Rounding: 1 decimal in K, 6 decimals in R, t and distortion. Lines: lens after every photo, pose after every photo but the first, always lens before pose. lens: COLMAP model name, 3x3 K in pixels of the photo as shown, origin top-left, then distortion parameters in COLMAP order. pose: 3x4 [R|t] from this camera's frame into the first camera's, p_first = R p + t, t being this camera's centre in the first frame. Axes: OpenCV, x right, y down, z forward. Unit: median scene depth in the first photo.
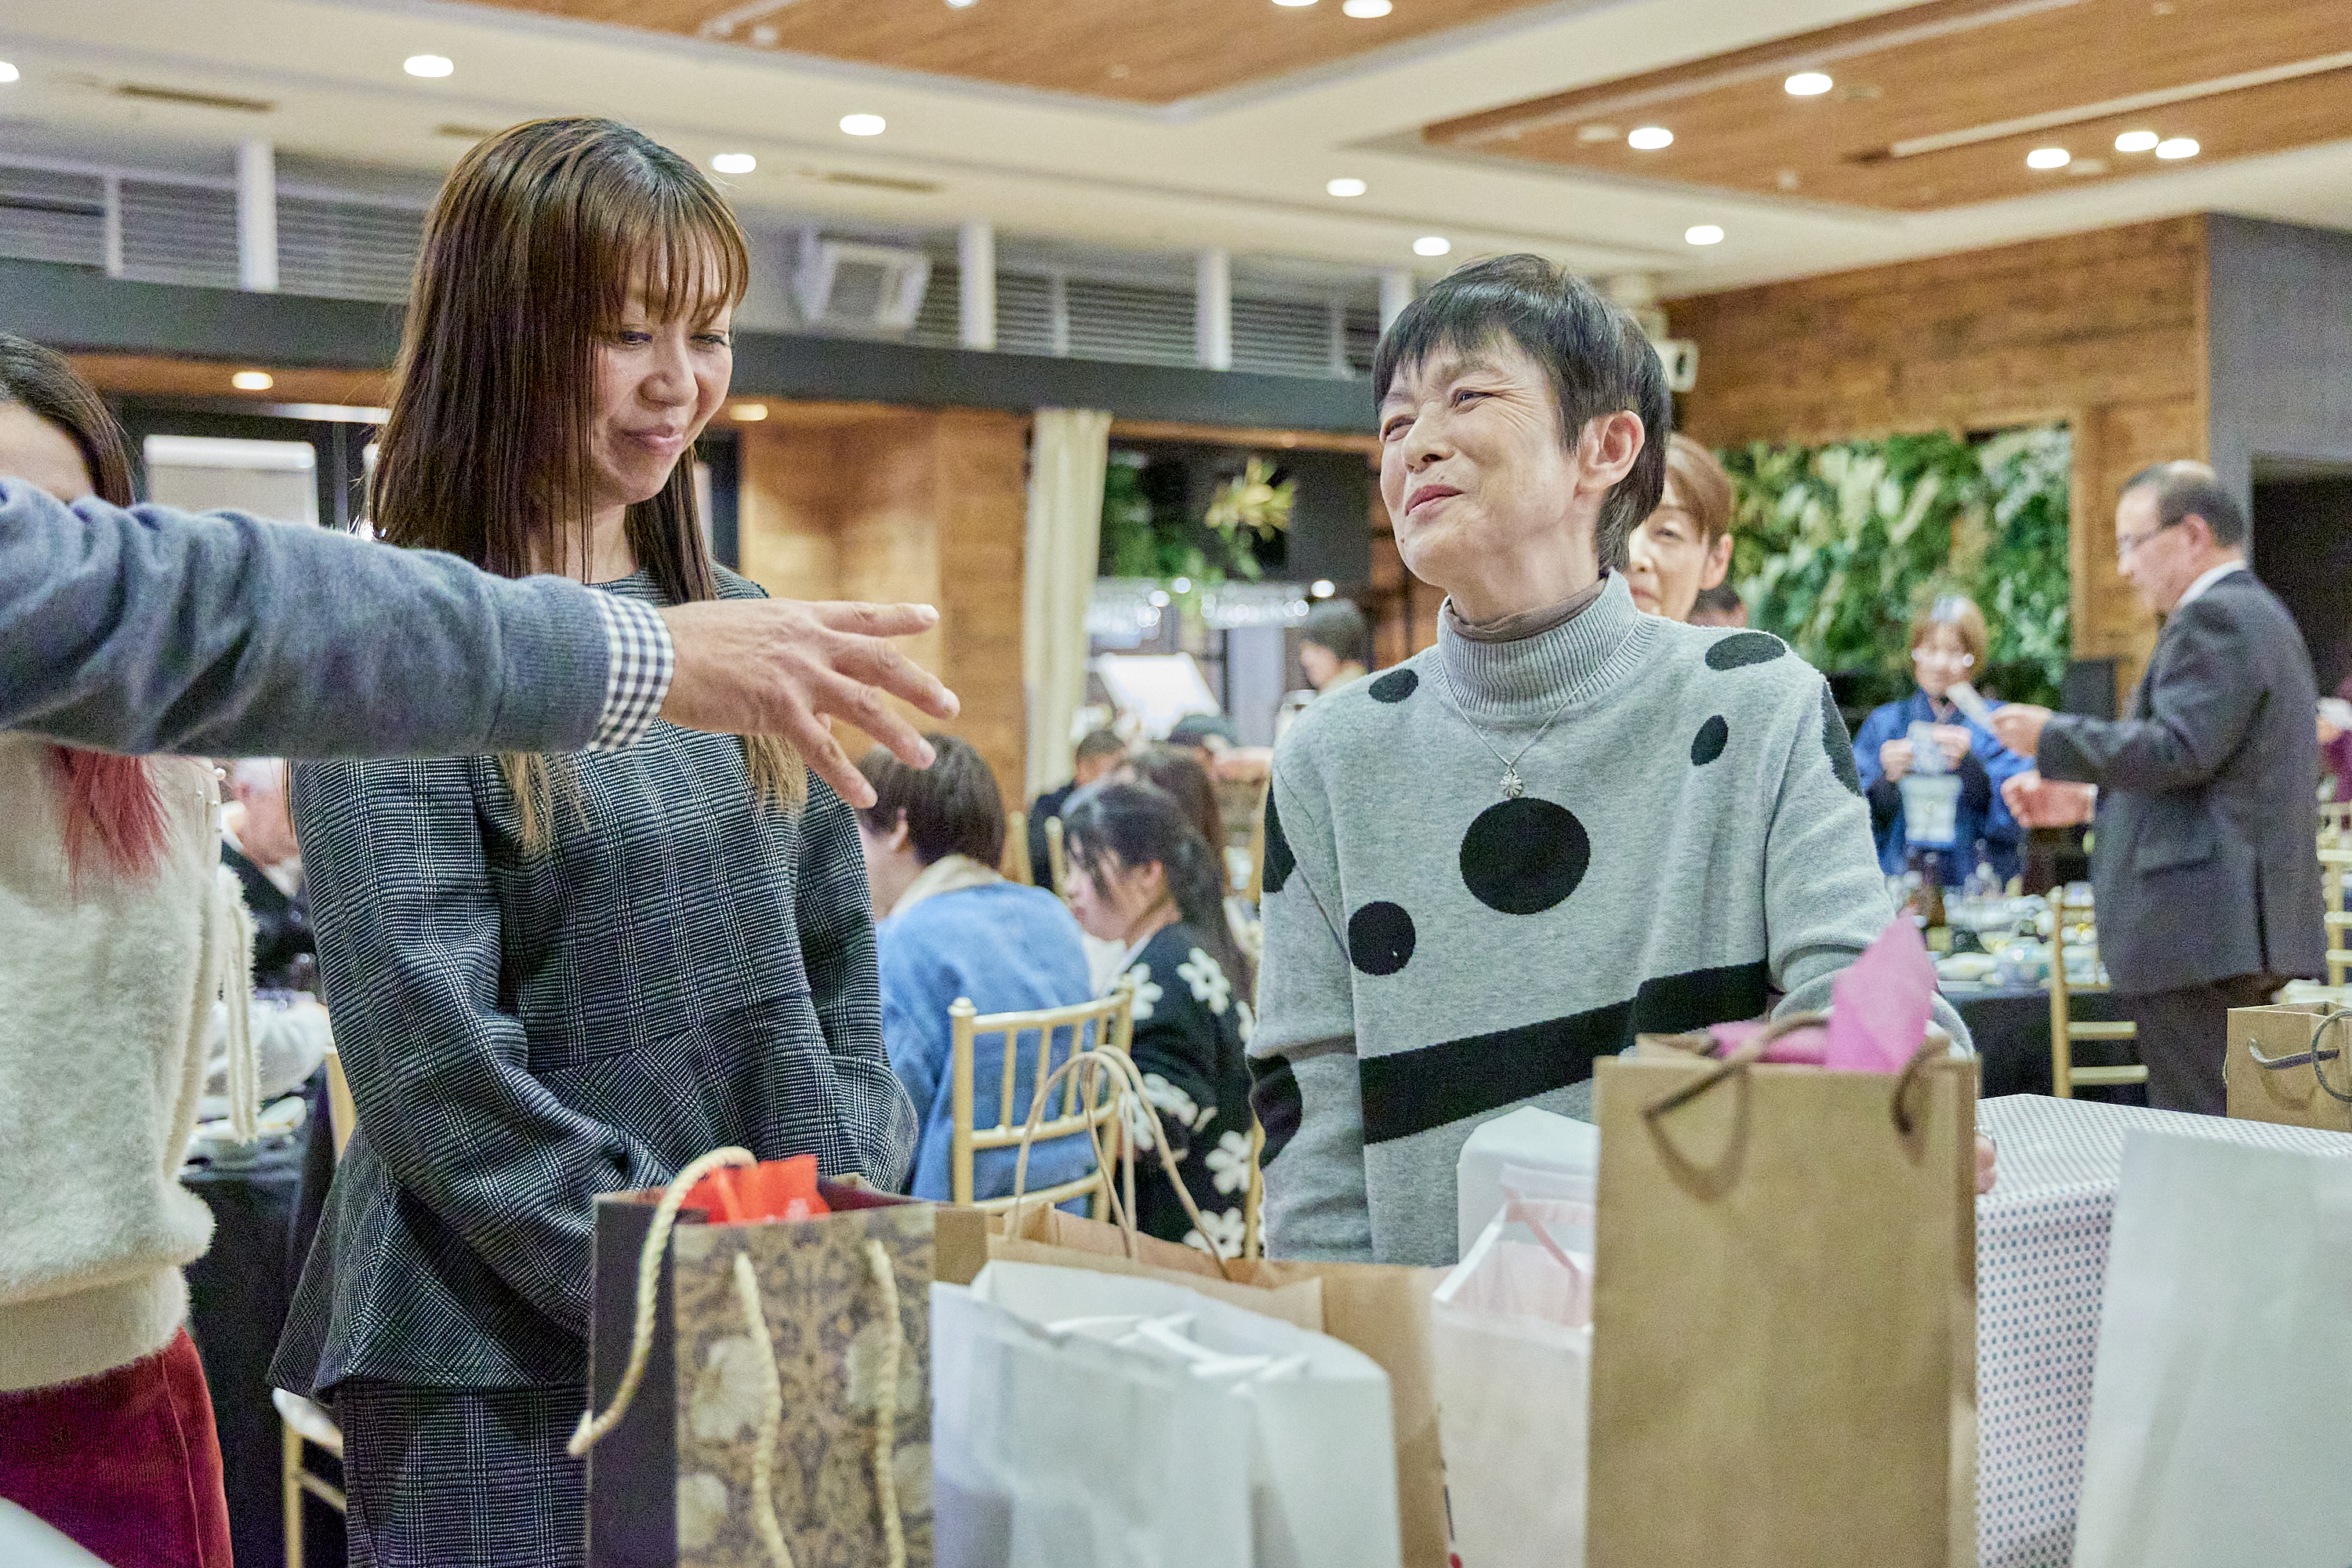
lens RADIAL K [[2974.8, 0, 1166.1], [0, 2974.8, 742.5], [0, 0, 1]] dist [0.083536, 0.026567]
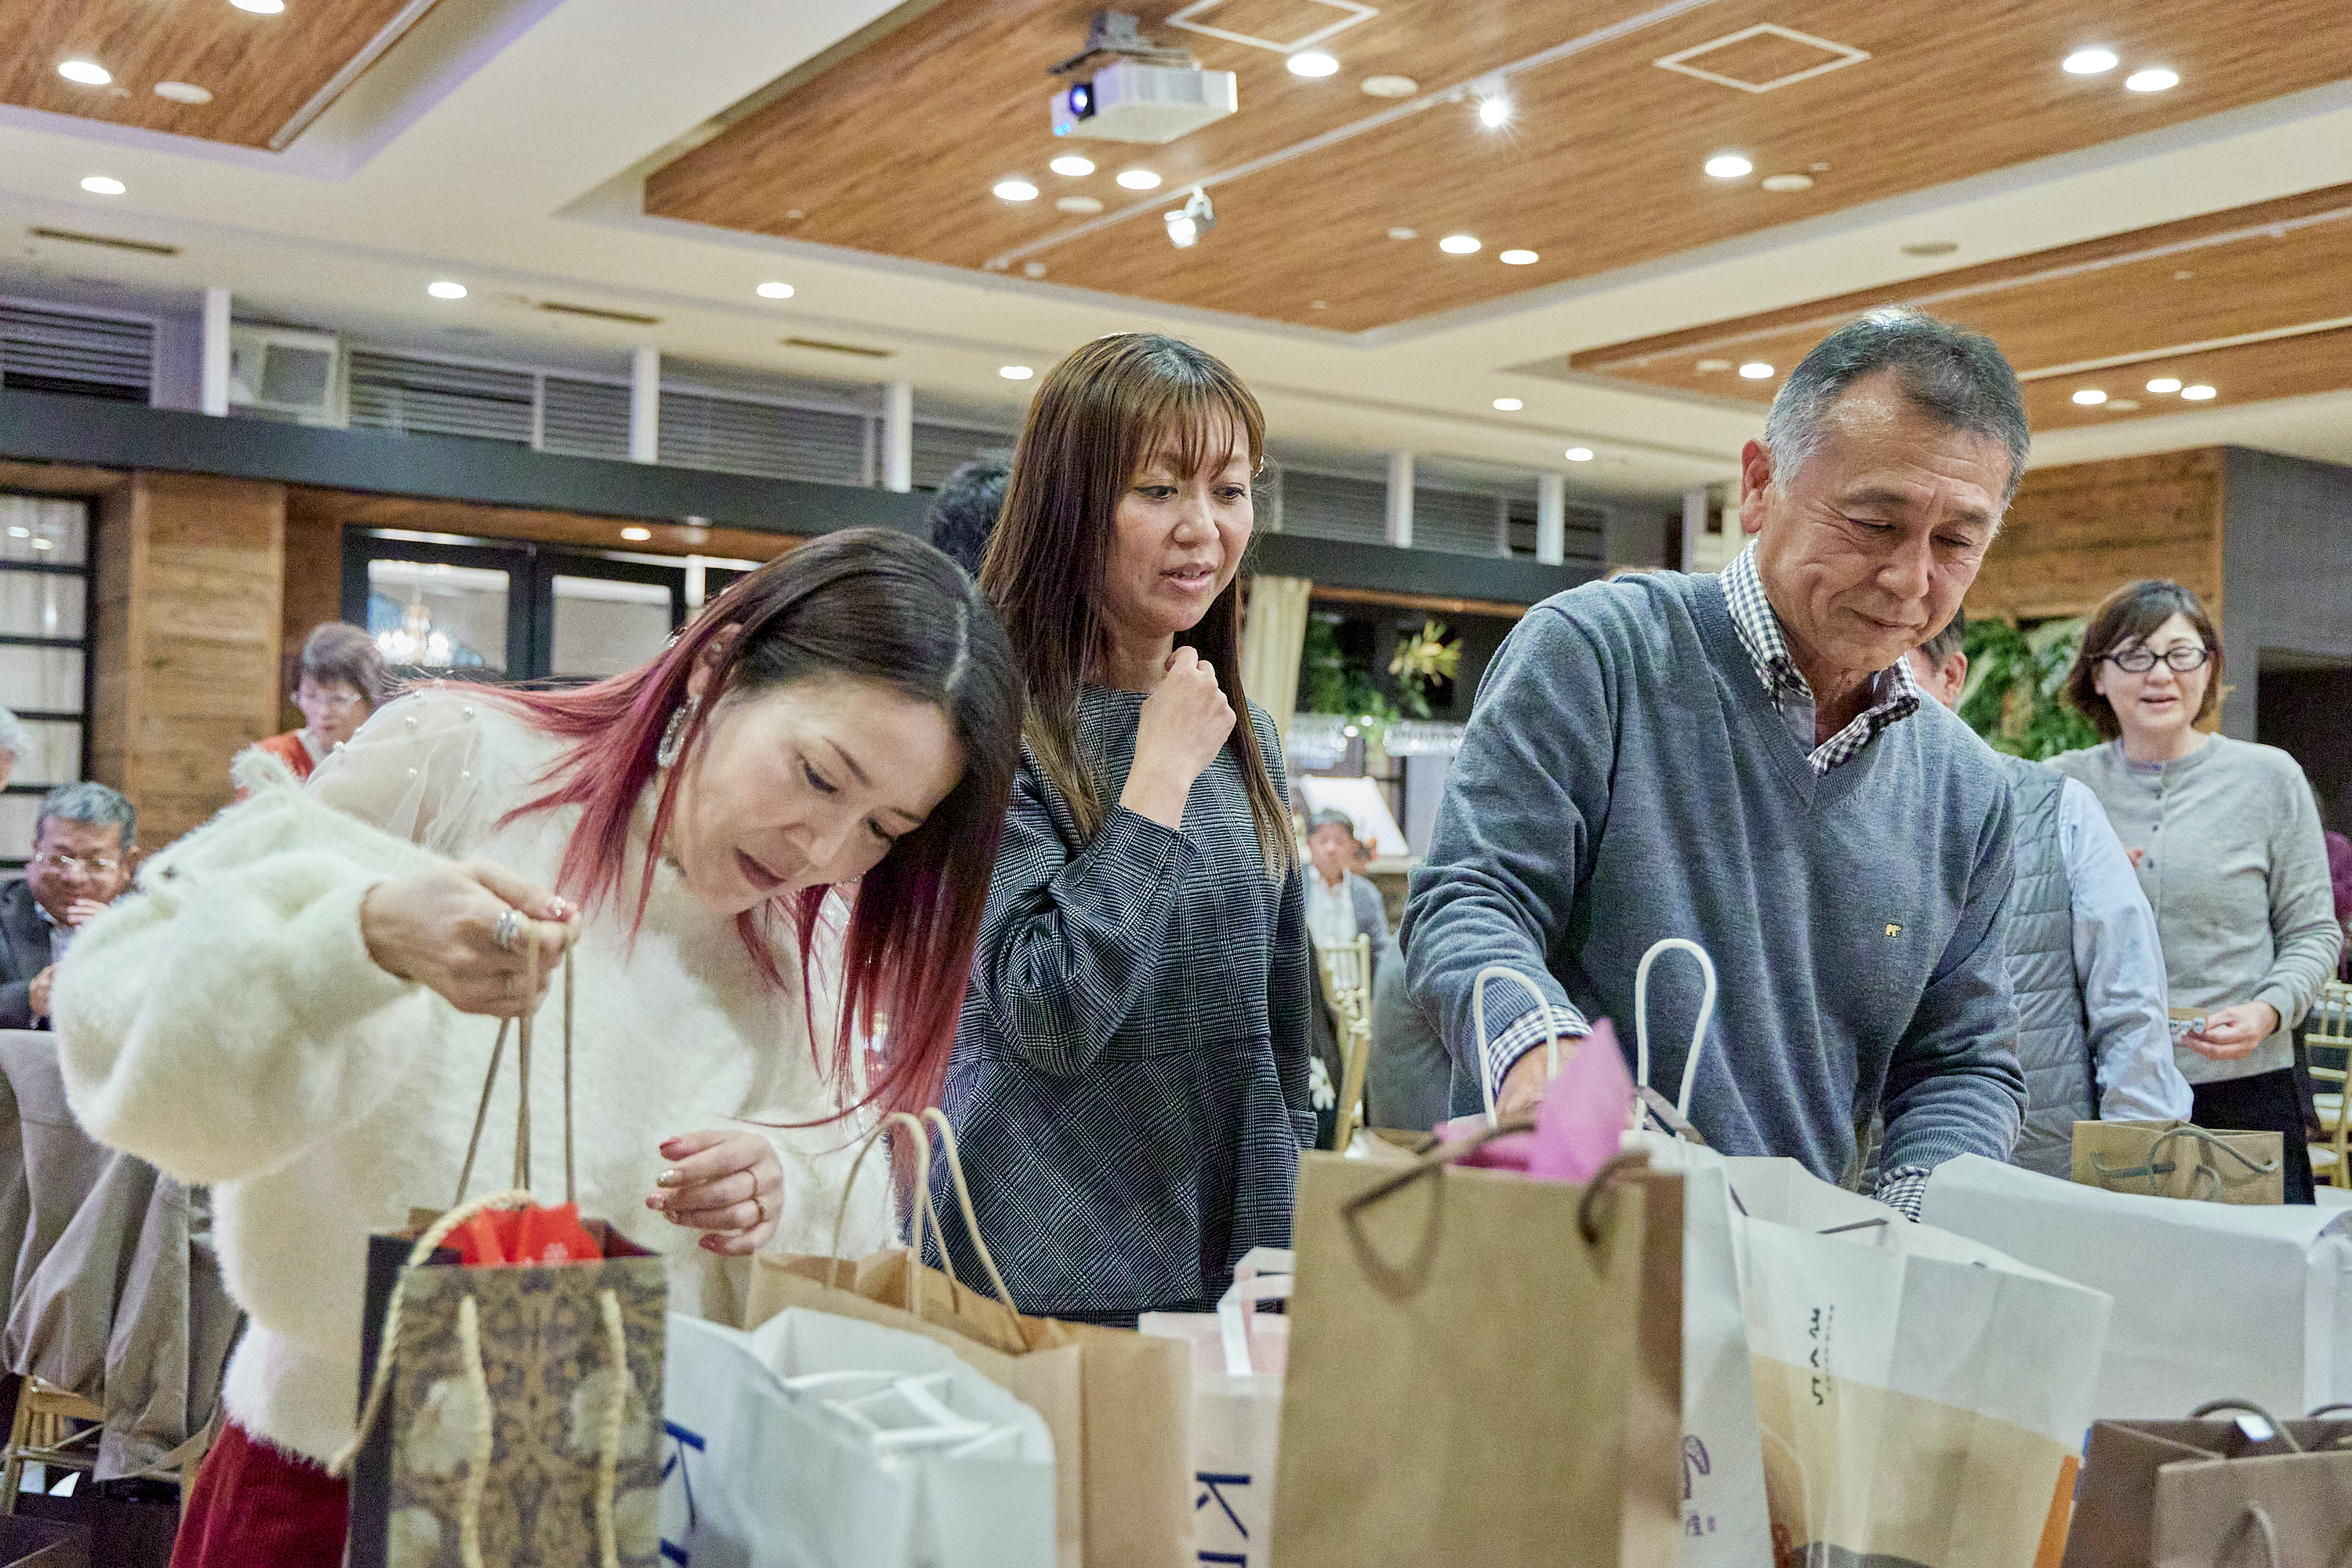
lens RADIAL K [[2353.0, 0, 1176.0], [0, 2353.0, 784.0], [0, 0, 1]] dist [0.021345, 0.001937]
pose [[0.995160, 0.040129, -0.089698, 0.018411], [-0.042438, 0.998811, -0.023979, 0.000361], [0.088629, 0.027669, 0.995680, 0.022338]]
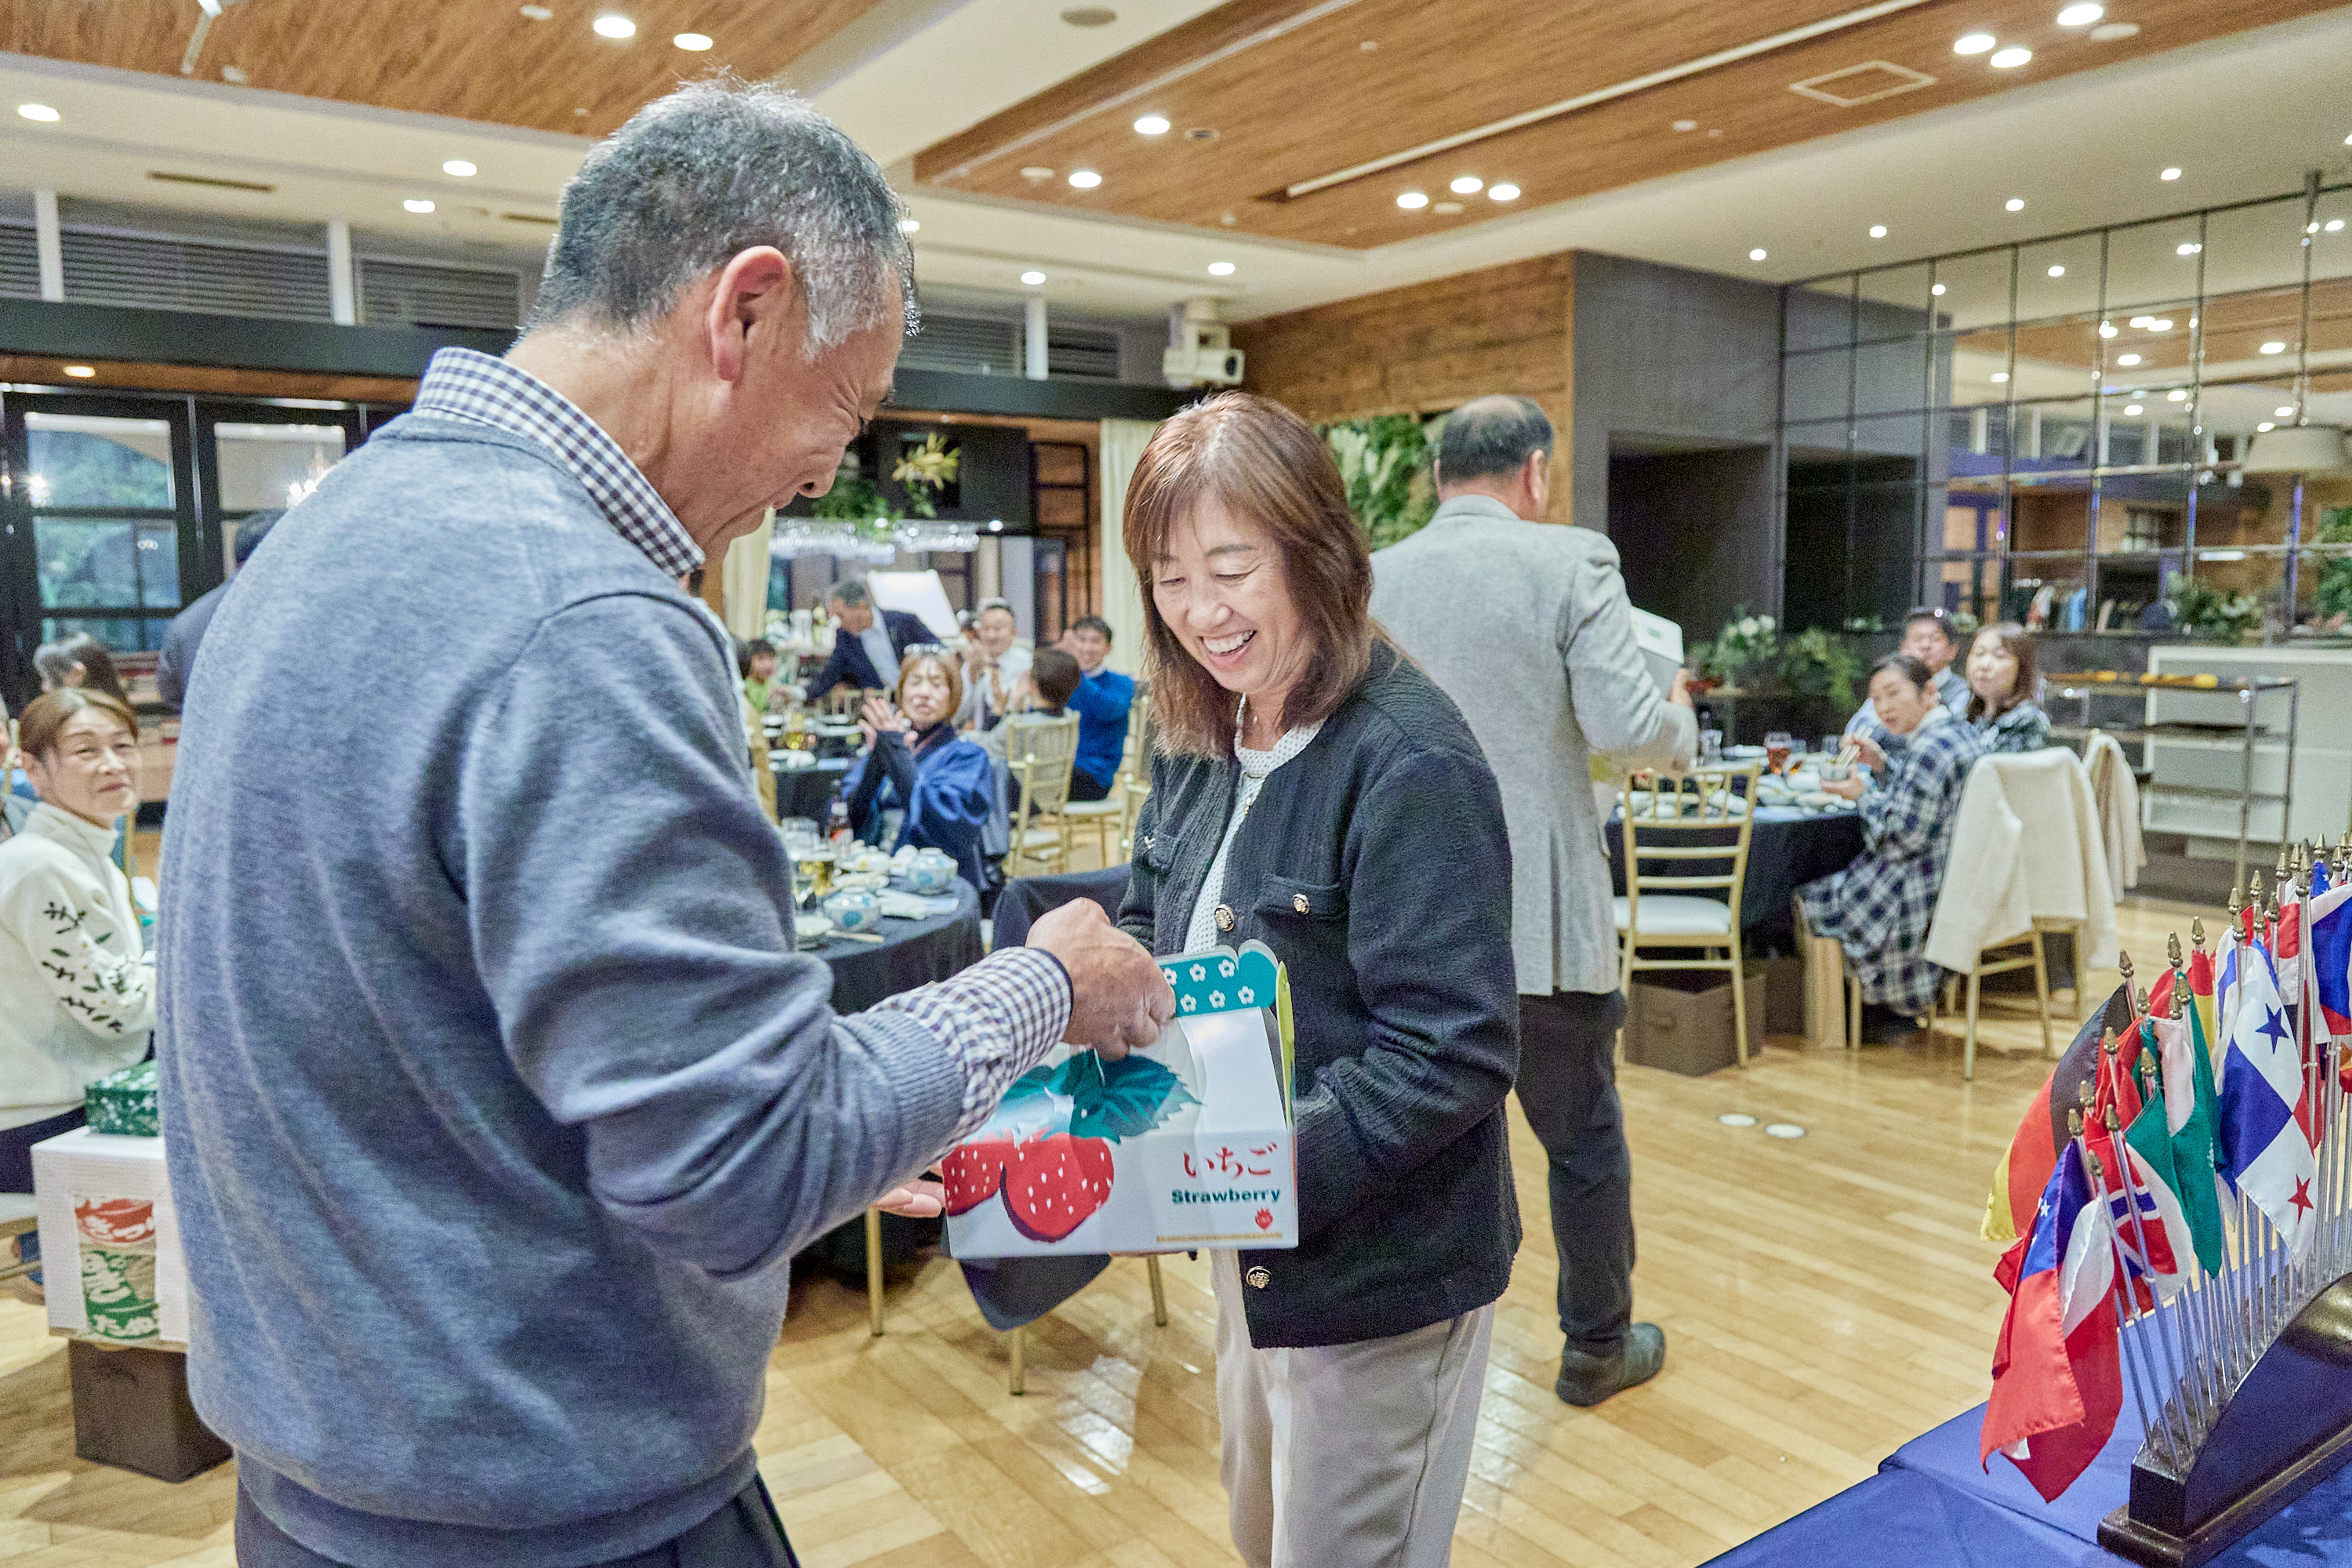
lens RADIAL K [[1611.3, 0, 1234.9], [0, 1611.3, 778.7], [0, 0, 1]] dist [-0.004413, 0.004922]
pose [[0.998344, 0.011940, -0.056281, 0.265479], [-0.006060, 0.994610, 0.103509, -0.013653], [0.057213, -0.102997, 0.993035, 0.270356]]
